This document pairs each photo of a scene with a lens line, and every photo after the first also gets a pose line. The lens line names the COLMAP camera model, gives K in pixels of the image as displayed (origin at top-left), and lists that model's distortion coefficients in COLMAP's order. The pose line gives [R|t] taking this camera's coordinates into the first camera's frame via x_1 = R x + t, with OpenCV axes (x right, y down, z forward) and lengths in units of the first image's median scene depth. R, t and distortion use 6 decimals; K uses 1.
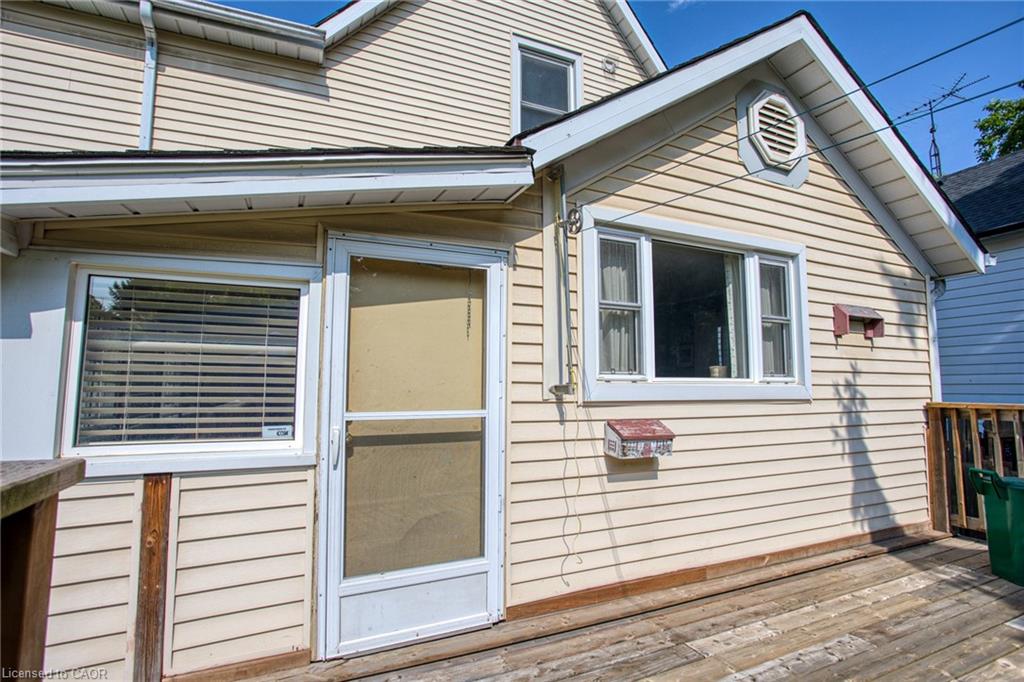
lens RADIAL K [[498.1, 0, 509.1], [0, 498.1, 341.2], [0, 0, 1]] dist [-0.075420, 0.035474]
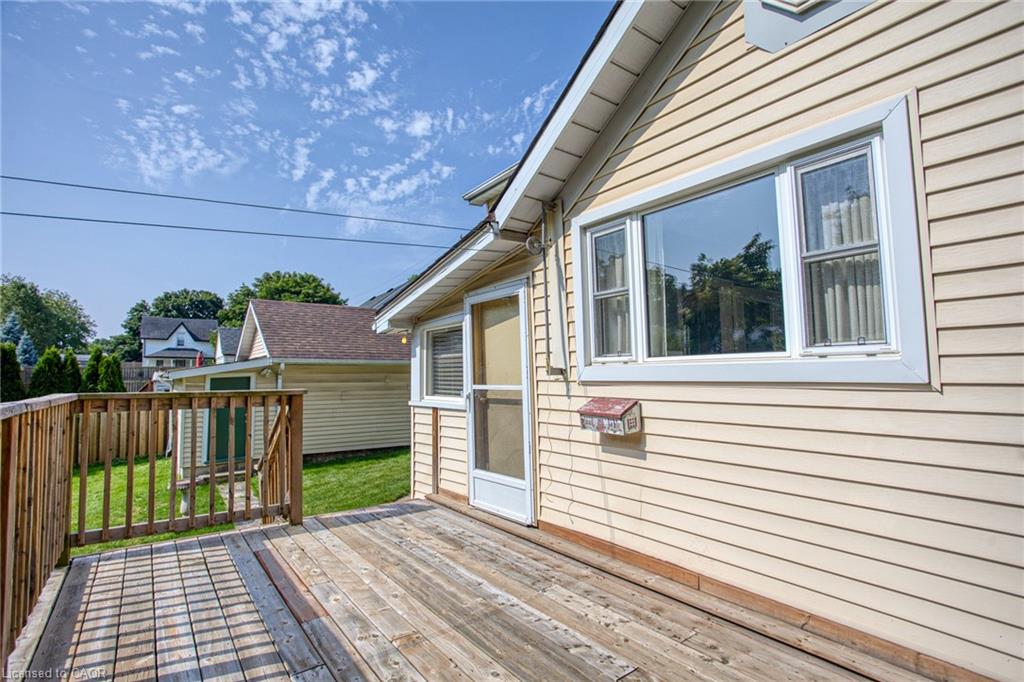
lens RADIAL K [[498.1, 0, 509.1], [0, 498.1, 341.2], [0, 0, 1]] dist [-0.075420, 0.035474]
pose [[0.211581, -0.068142, -0.974982, 1.348776], [0.109152, 0.992973, -0.045712, 0.063155], [0.971246, -0.096749, 0.217532, 0.591624]]
